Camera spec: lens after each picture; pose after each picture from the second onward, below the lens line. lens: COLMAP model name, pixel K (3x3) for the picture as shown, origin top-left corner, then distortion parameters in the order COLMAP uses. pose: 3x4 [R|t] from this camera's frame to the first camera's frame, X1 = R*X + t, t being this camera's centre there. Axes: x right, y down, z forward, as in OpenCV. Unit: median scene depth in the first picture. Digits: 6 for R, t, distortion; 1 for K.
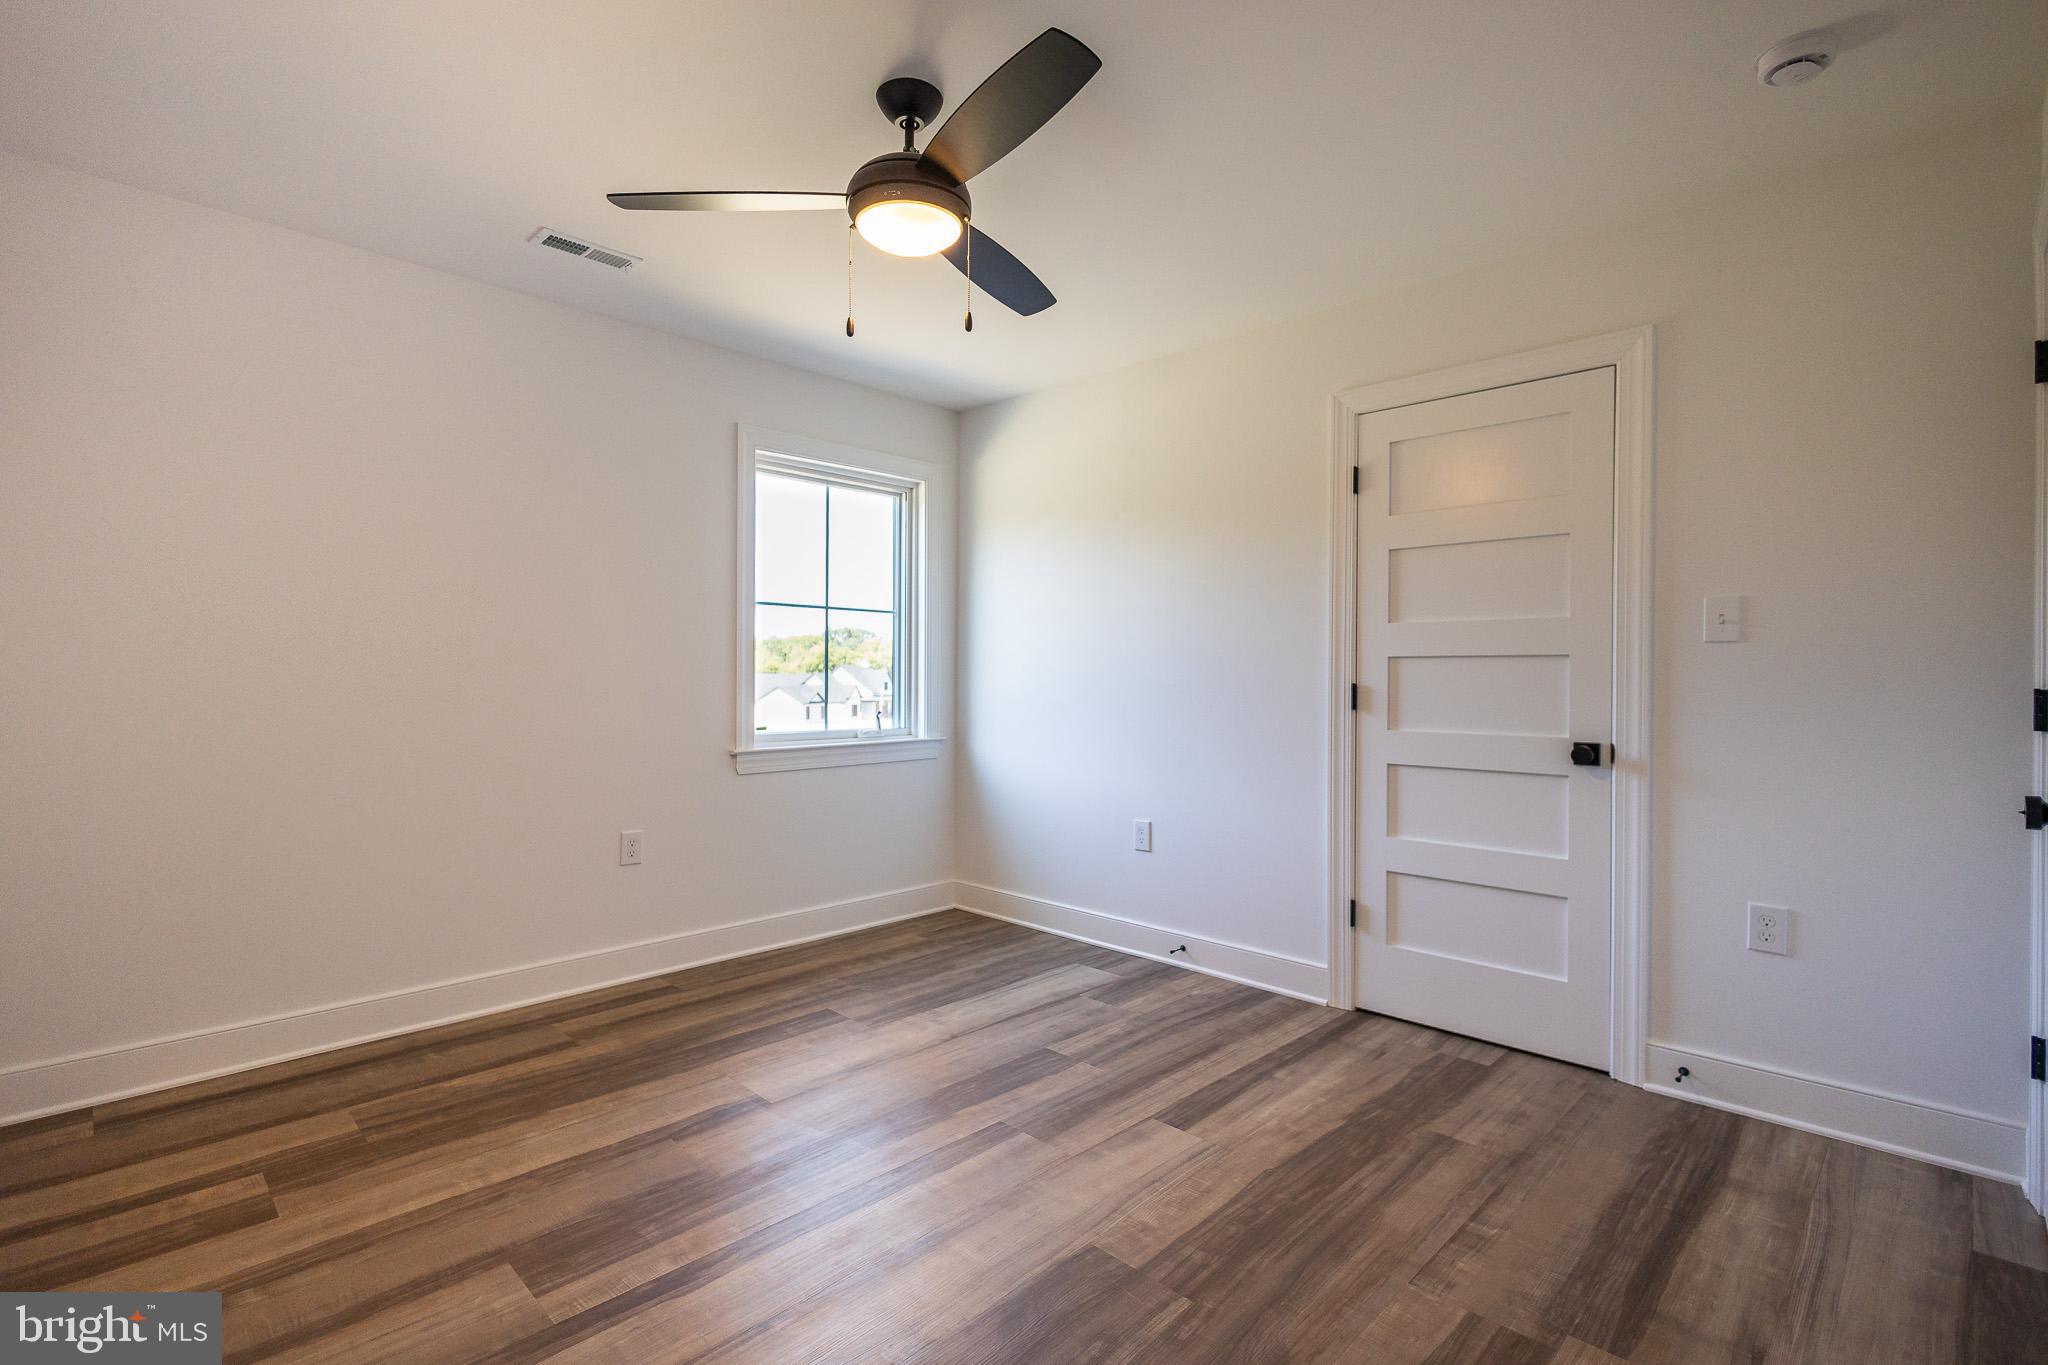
lens RADIAL K [[954.1, 0, 1028.1], [0, 954.1, 683.7], [0, 0, 1]] dist [0.003889, -0.001283]
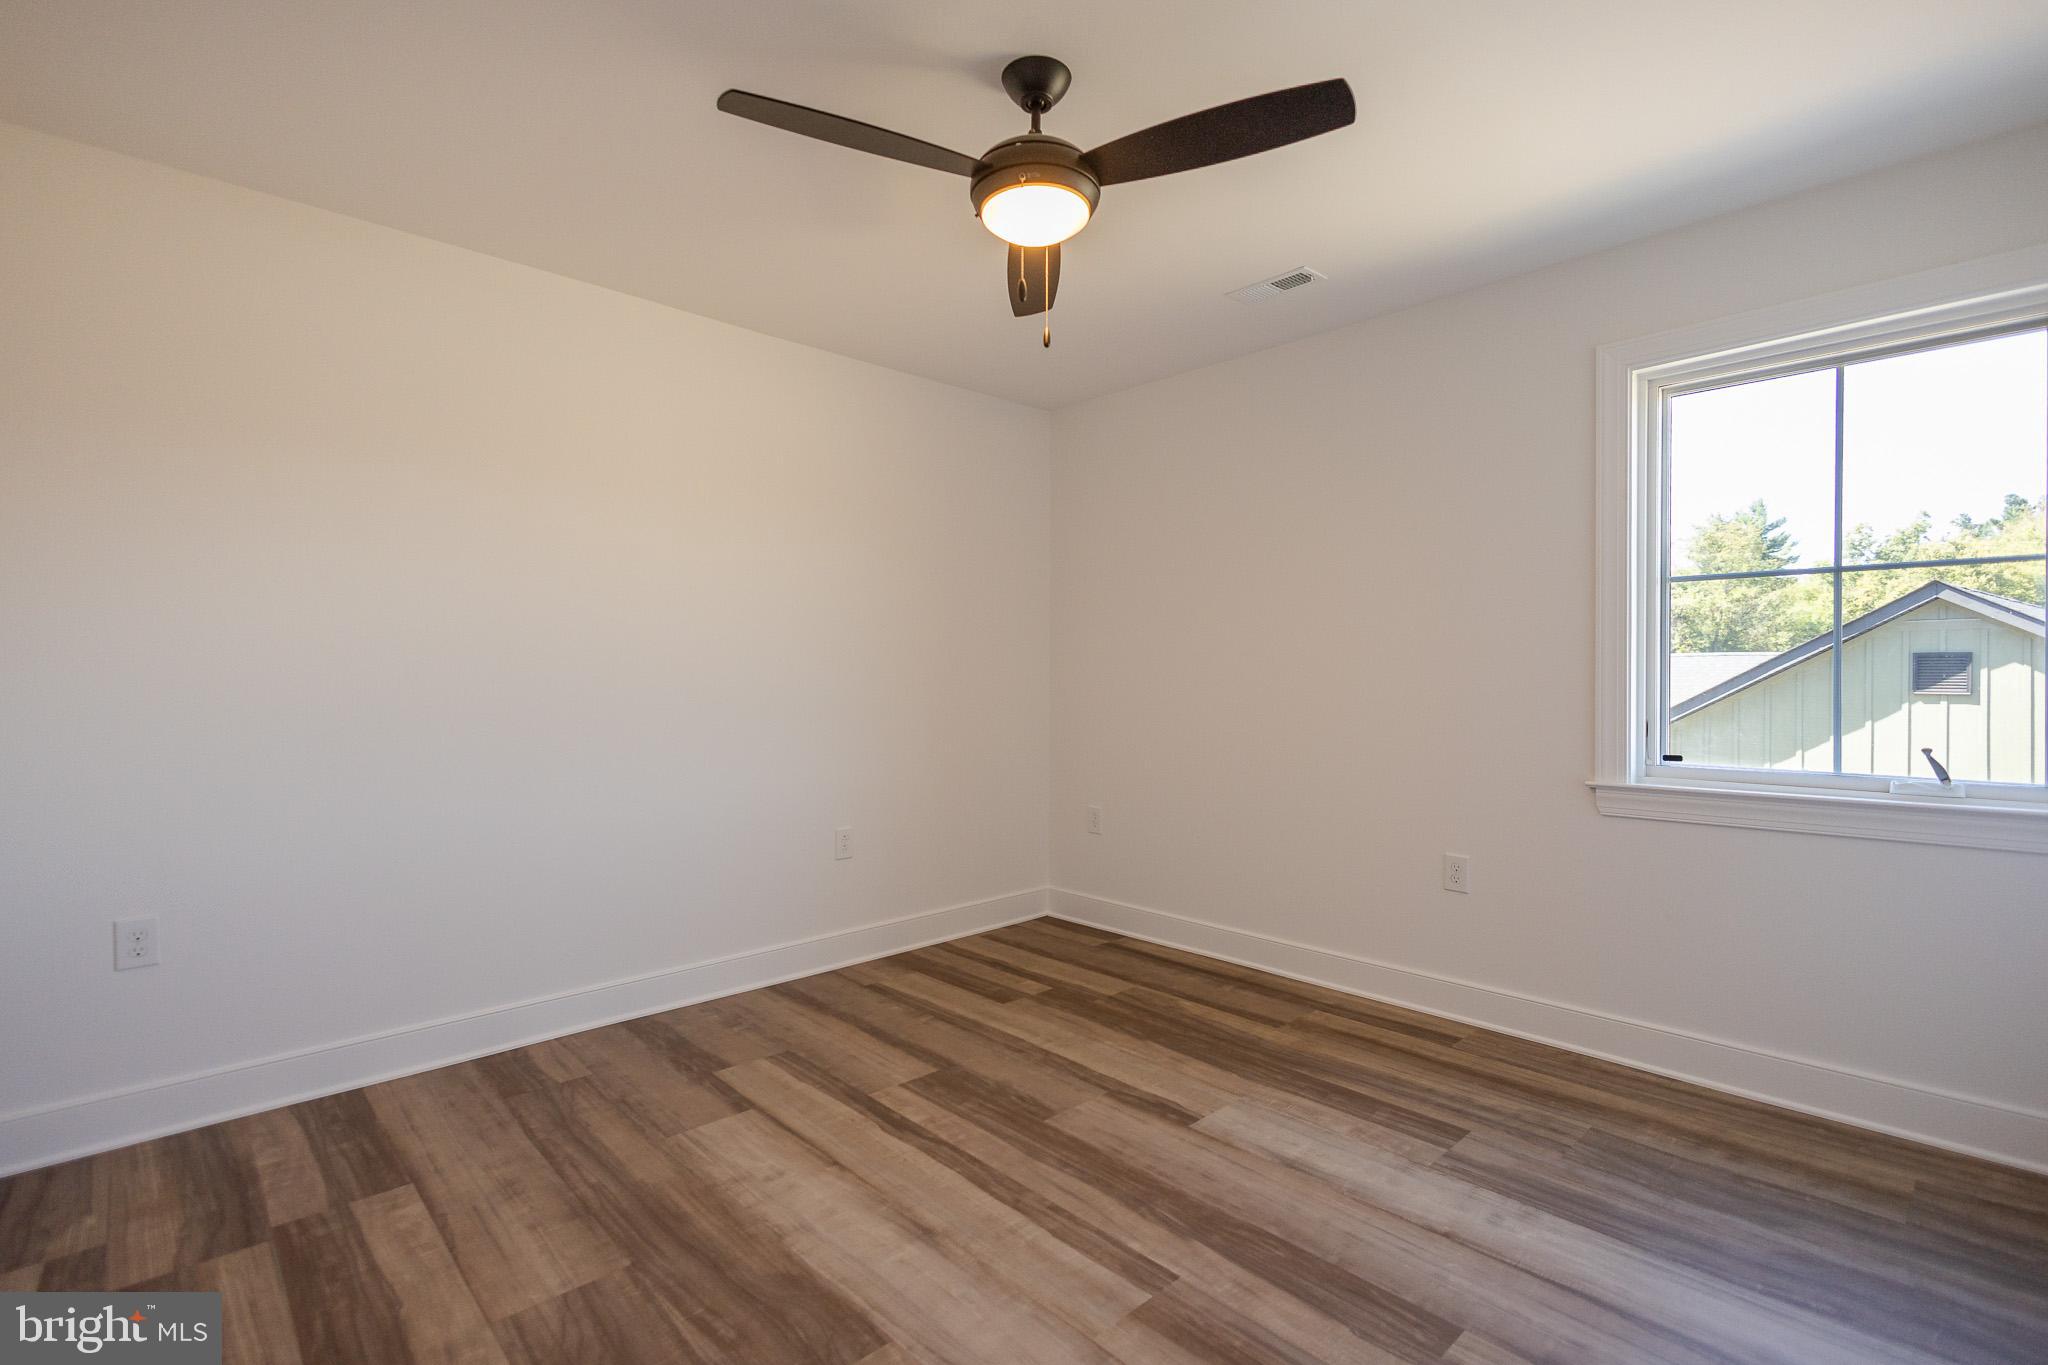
lens RADIAL K [[954.1, 0, 1028.1], [0, 954.1, 677.8], [0, 0, 1]] dist [0.003889, -0.001283]
pose [[-0.045603, -0.002792, -0.998956, 0.567712], [-0.009090, 0.999956, -0.002380, -0.007732], [0.998918, 0.008972, -0.045626, 0.710076]]
